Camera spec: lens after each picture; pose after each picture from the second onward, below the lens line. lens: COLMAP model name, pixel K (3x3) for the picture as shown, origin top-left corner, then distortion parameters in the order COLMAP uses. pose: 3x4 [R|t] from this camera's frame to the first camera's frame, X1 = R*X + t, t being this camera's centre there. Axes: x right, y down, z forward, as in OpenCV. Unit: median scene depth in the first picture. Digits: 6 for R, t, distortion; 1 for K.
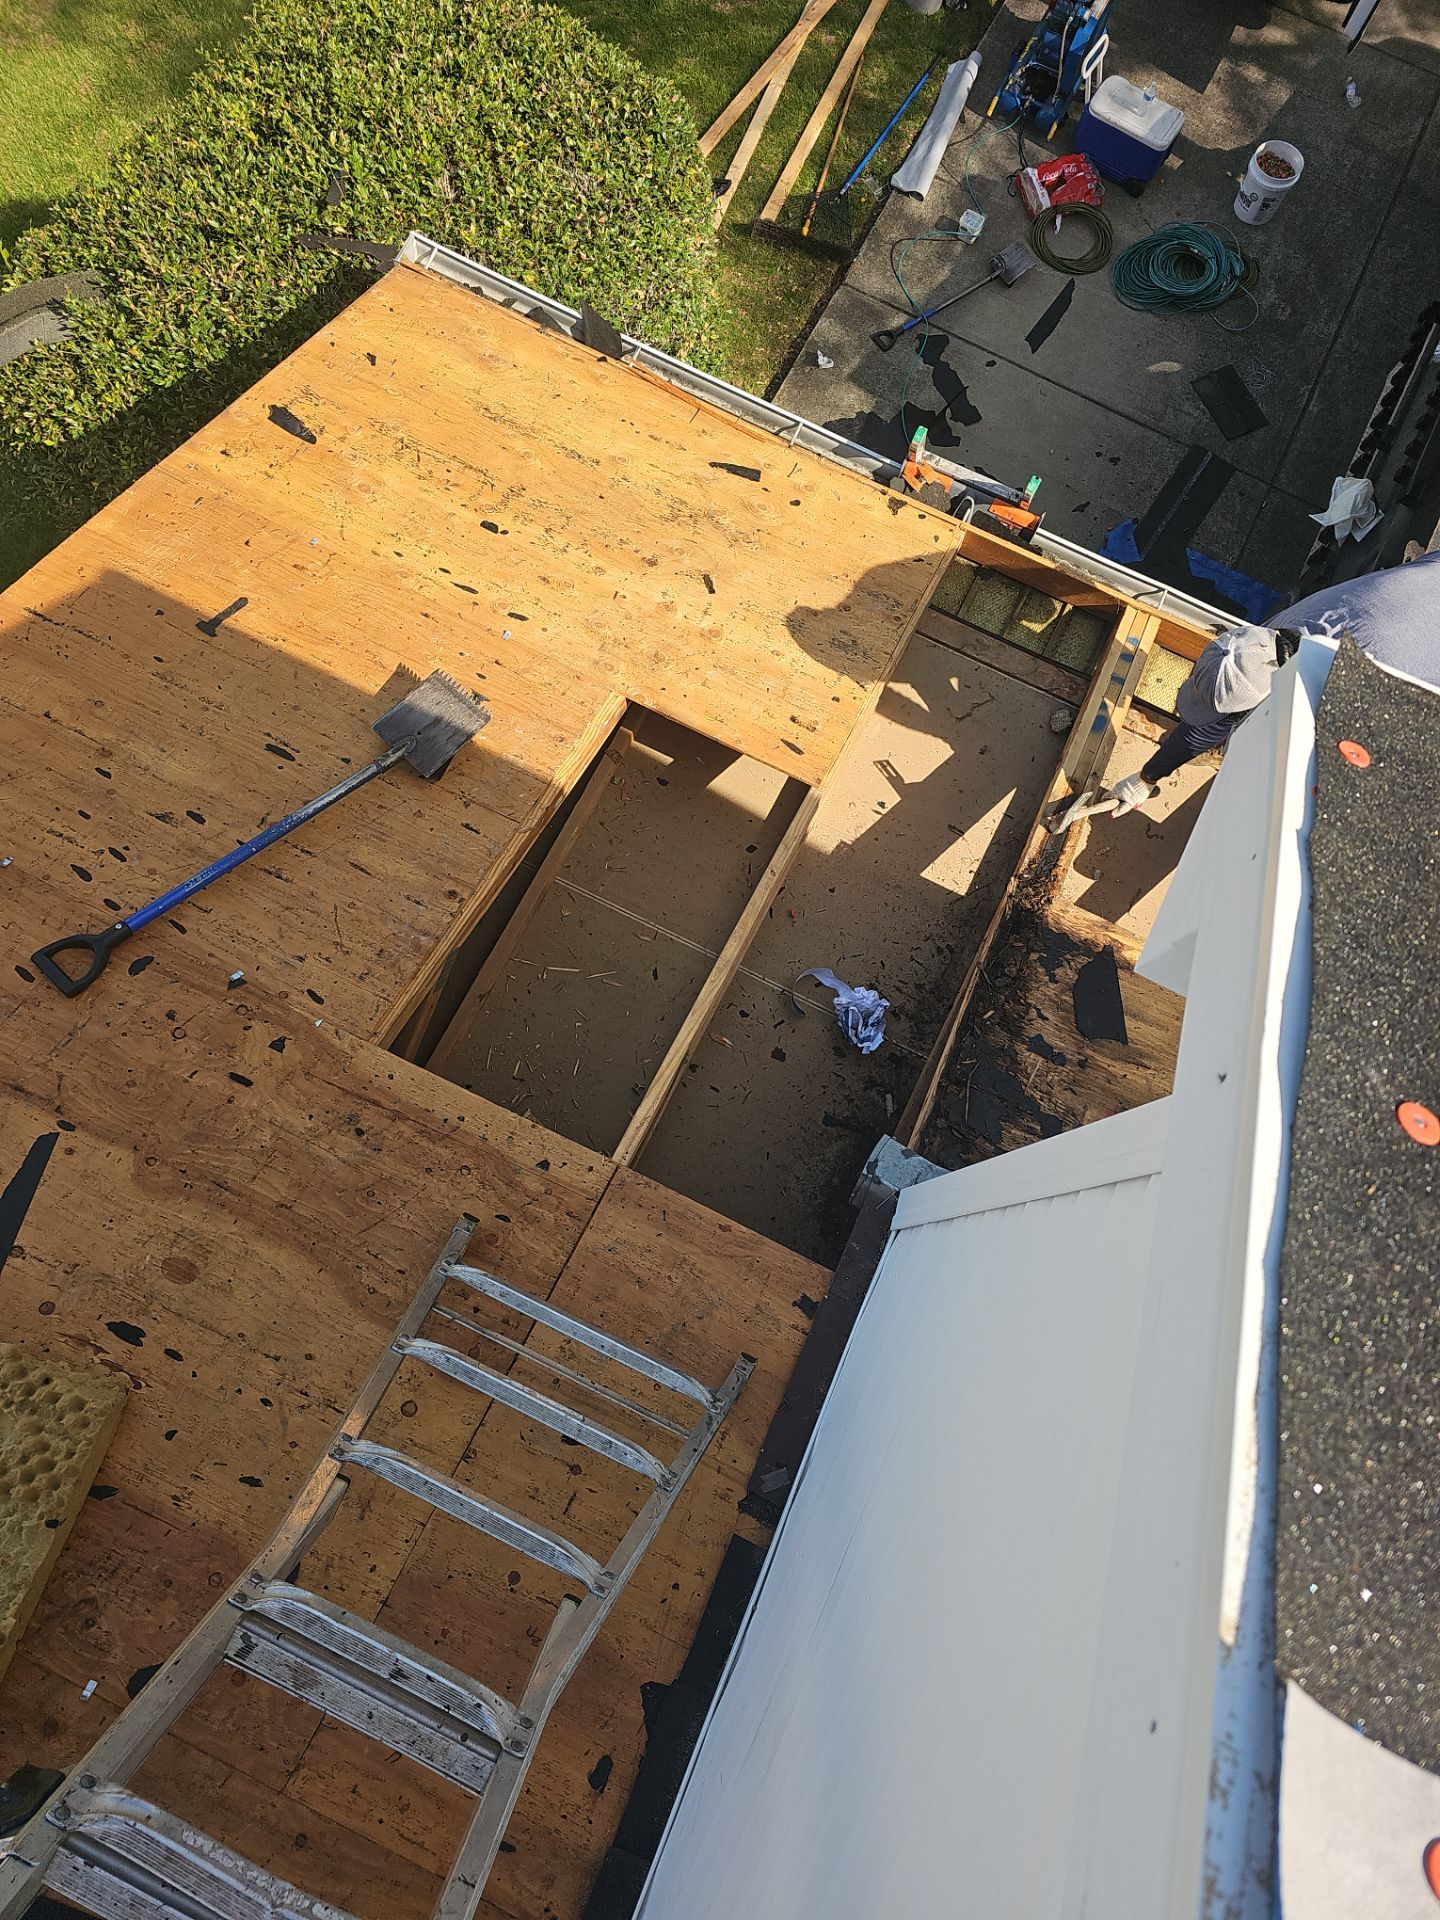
lens RADIAL K [[1257.9, 0, 743.2], [0, 1257.9, 966.1], [0, 0, 1]] dist [0.044563, -0.044335]
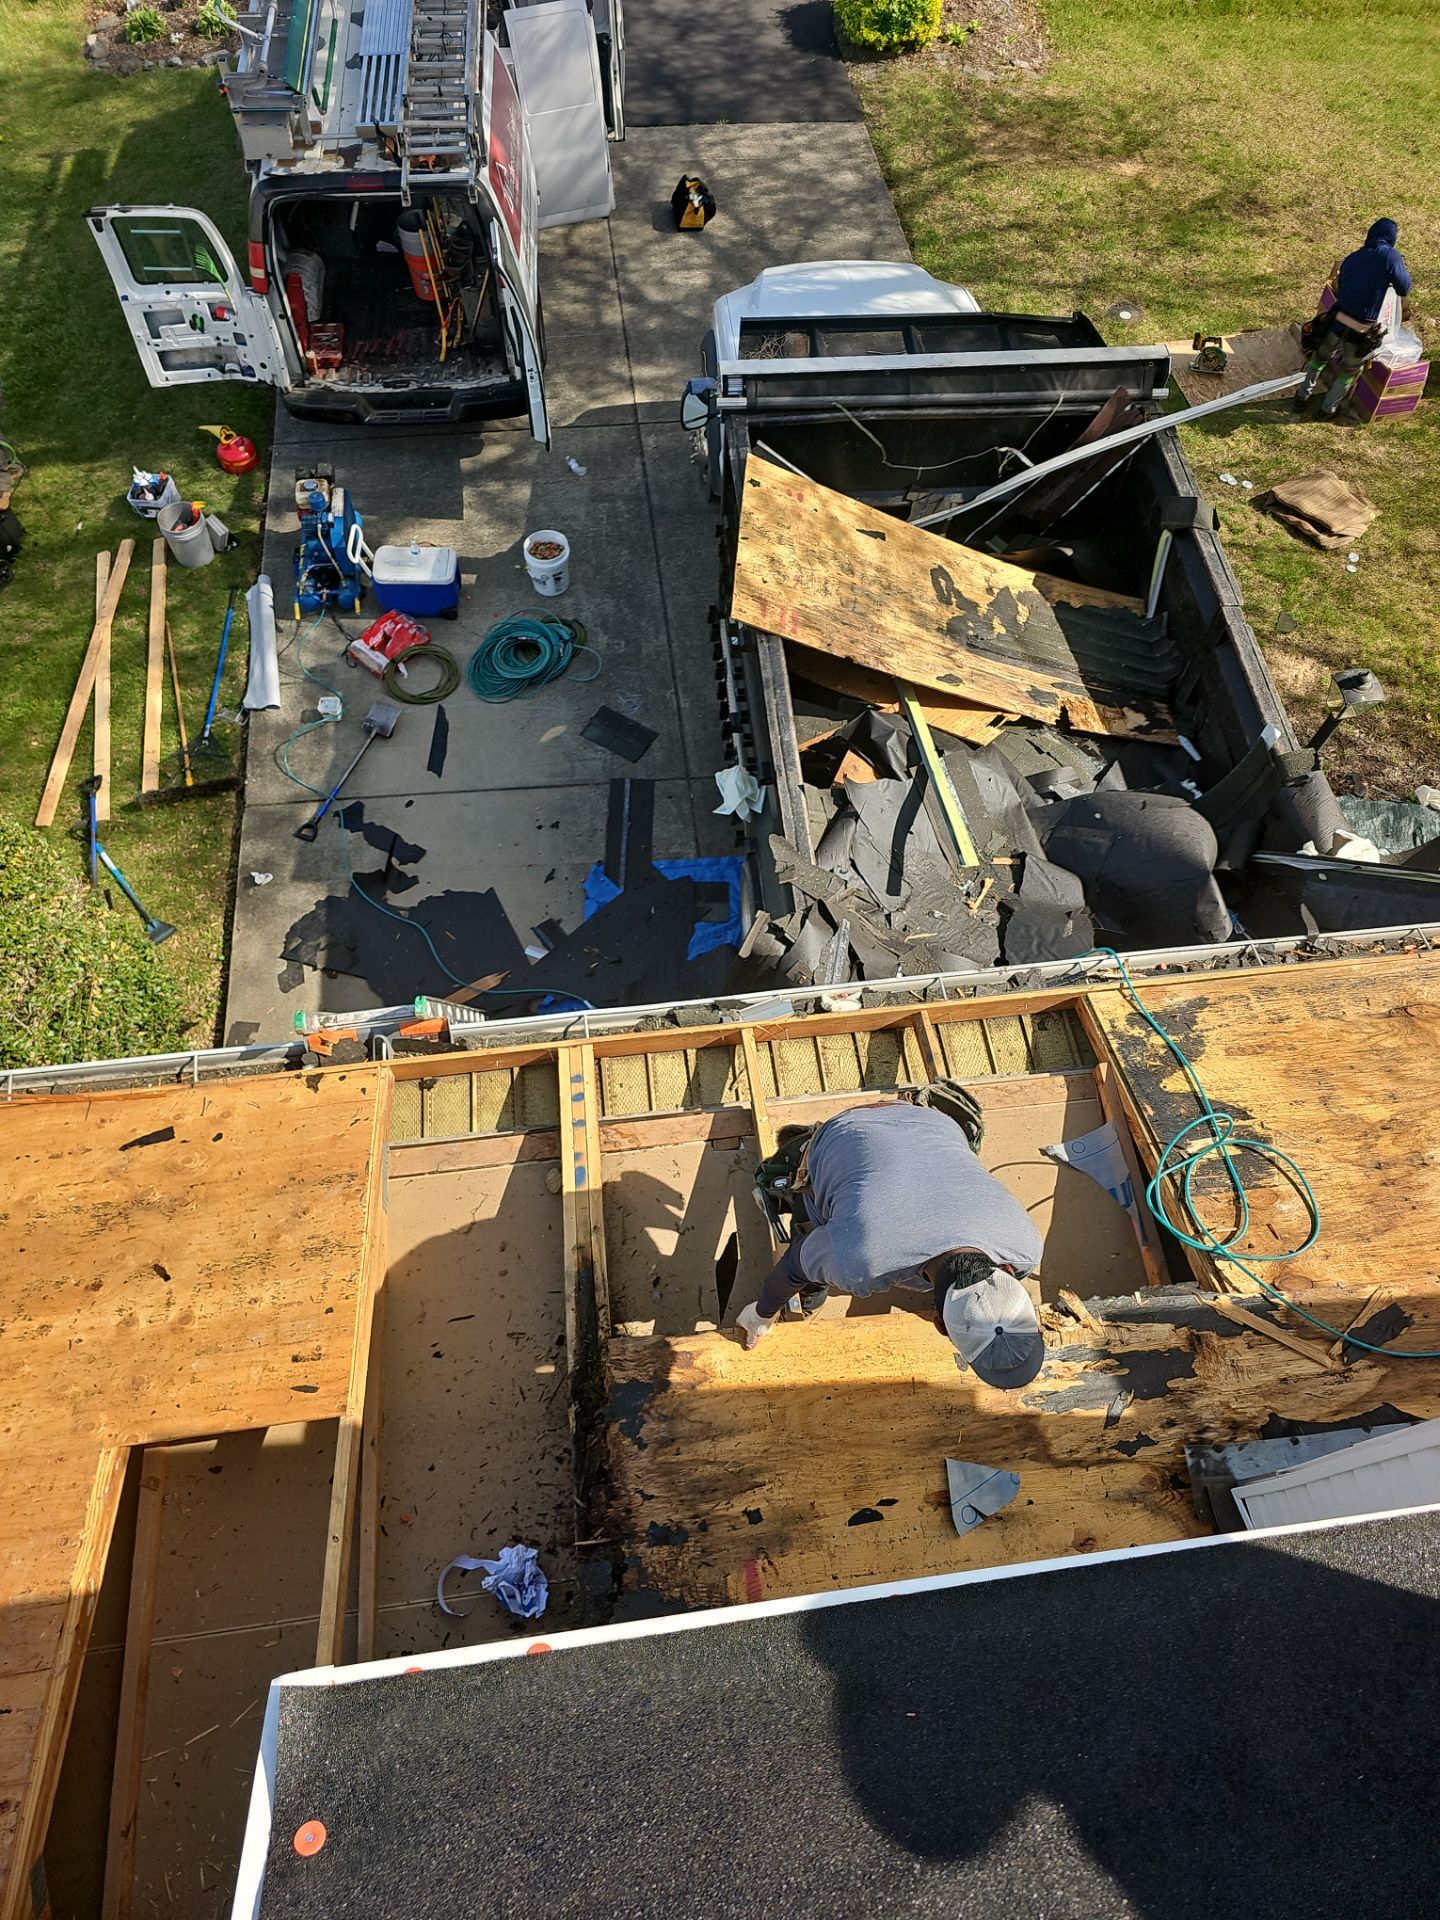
lens RADIAL K [[1285.9, 0, 720.0], [0, 1285.9, 960.0], [0, 0, 1]] dist [0.044651, -0.059973]
pose [[0.837746, -0.491624, 0.237669, 0.091450], [0.533987, 0.828575, -0.168291, -0.042386], [-0.114191, 0.267897, 0.956656, -0.035823]]
